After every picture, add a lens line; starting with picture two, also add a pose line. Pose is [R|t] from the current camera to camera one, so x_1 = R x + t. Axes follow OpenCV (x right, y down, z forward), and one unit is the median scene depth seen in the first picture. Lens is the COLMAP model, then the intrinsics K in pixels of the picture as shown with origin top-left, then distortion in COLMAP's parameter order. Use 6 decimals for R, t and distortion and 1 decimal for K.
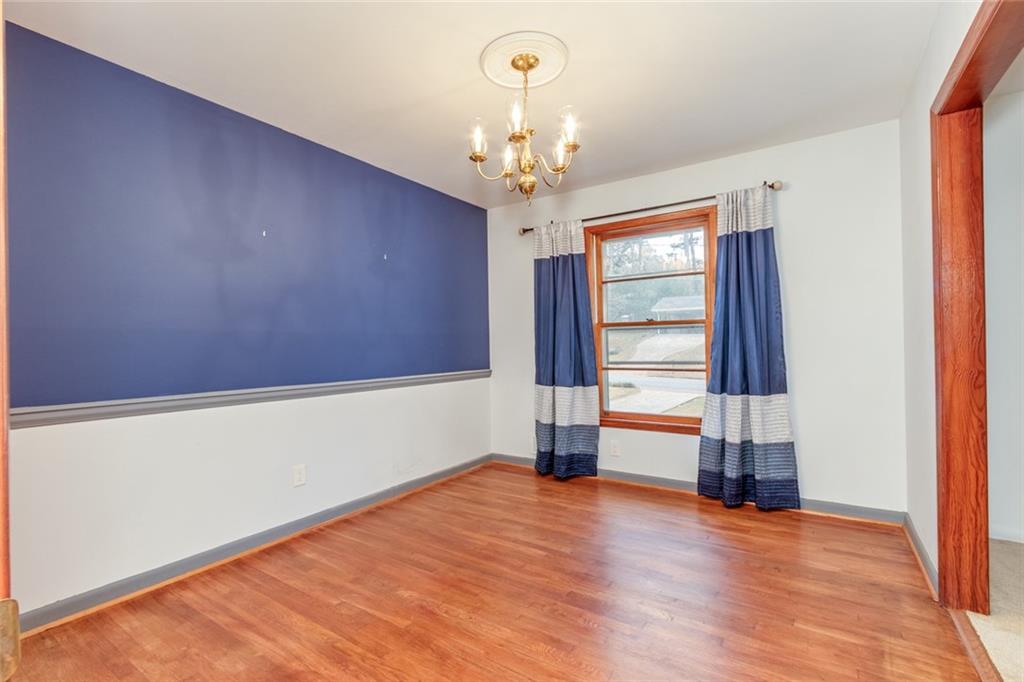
lens RADIAL K [[466.6, 0, 496.2], [0, 466.6, 342.8], [0, 0, 1]] dist [0.001094, 0.000045]
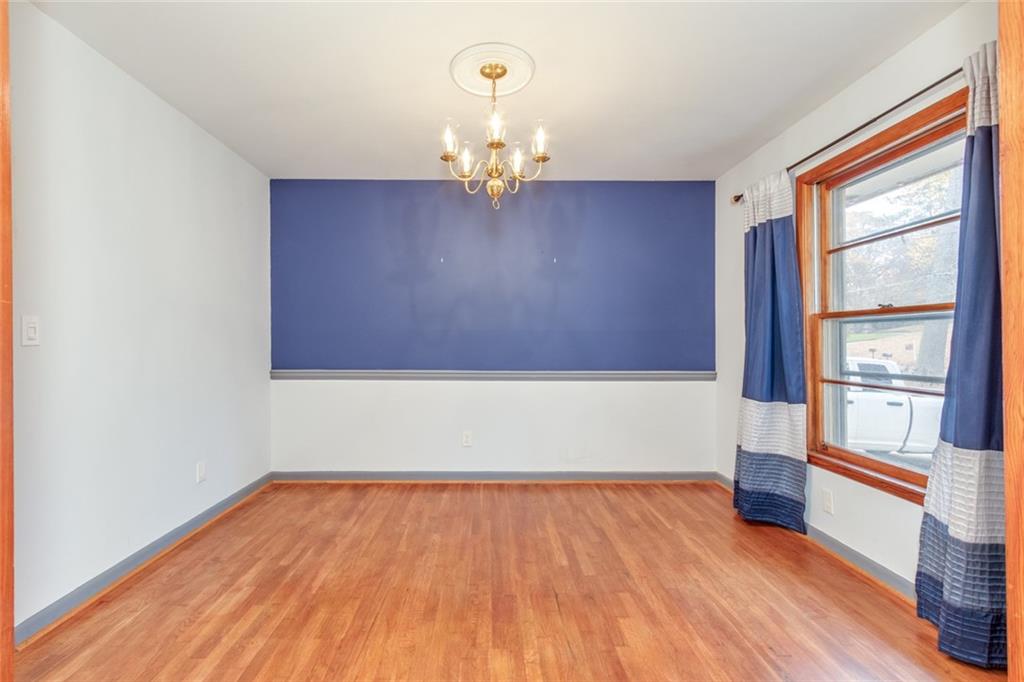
lens RADIAL K [[466.6, 0, 487.8], [0, 466.6, 339.5], [0, 0, 1]] dist [0.001094, 0.000045]
pose [[0.572123, 0.012326, -0.820075, 0.530886], [-0.008074, 0.999923, 0.009395, -0.006264], [0.820128, 0.001246, 0.572179, 0.227671]]
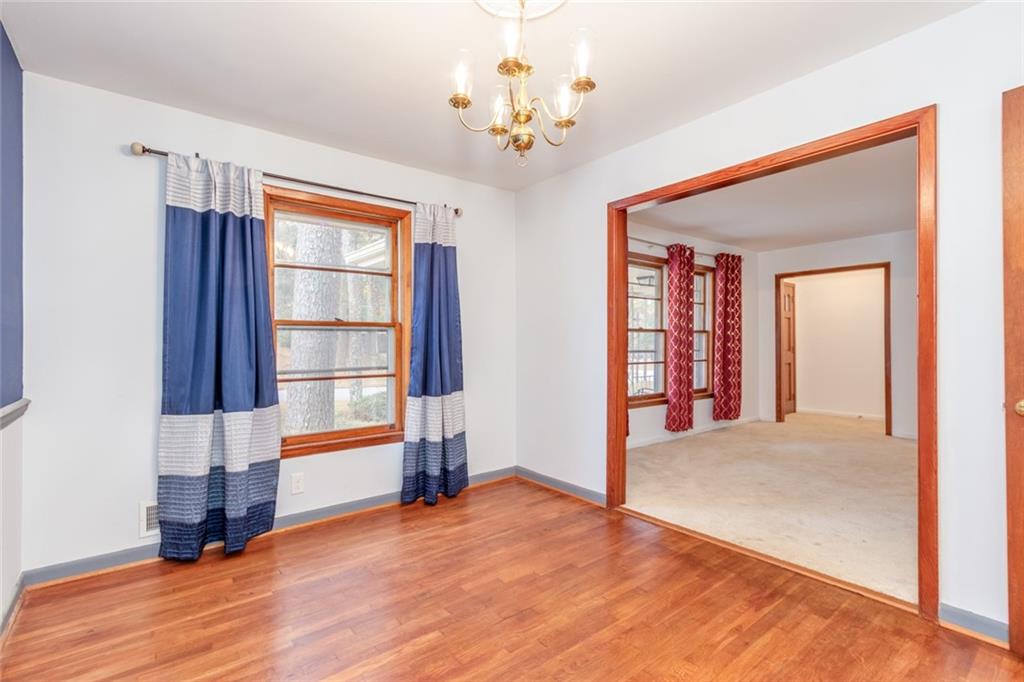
lens RADIAL K [[466.6, 0, 482.7], [0, 466.6, 337.1], [0, 0, 1]] dist [0.001094, 0.000045]
pose [[0.314670, 0.031756, 0.948670, -0.391450], [-0.000718, 0.999448, -0.033217, 0.011108], [-0.949201, 0.009771, 0.314519, 0.475350]]
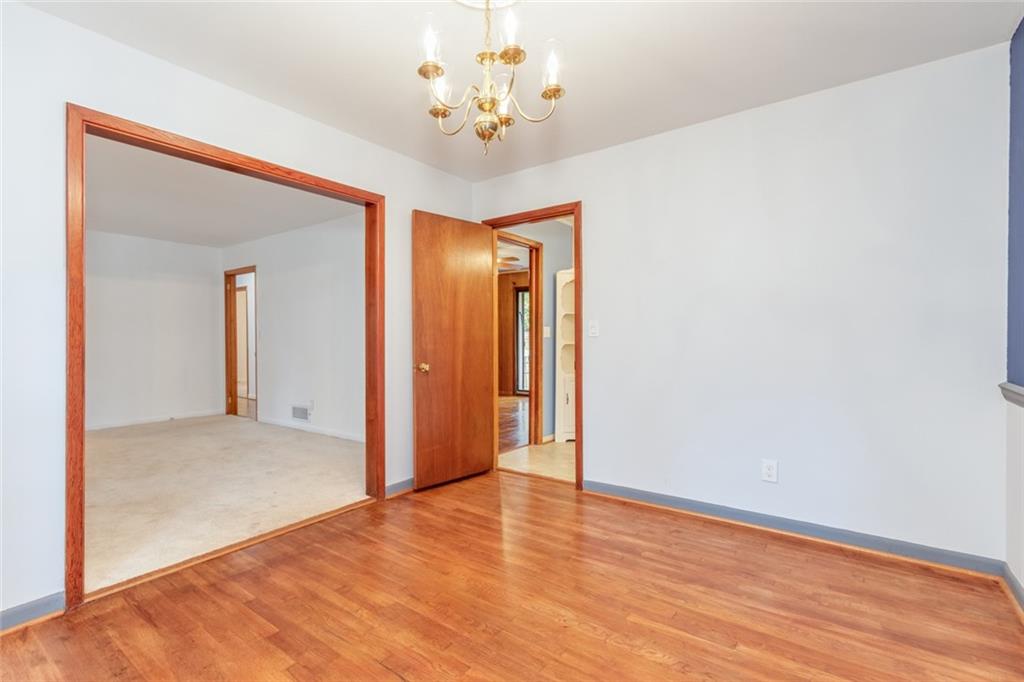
lens RADIAL K [[466.6, 0, 486.8], [0, 466.6, 340.7], [0, 0, 1]] dist [0.001094, 0.000045]
pose [[-0.998825, 0.020245, 0.044023, 0.025730], [0.020599, 0.999759, 0.007593, 0.010291], [-0.043859, 0.008491, -0.999002, 1.015666]]
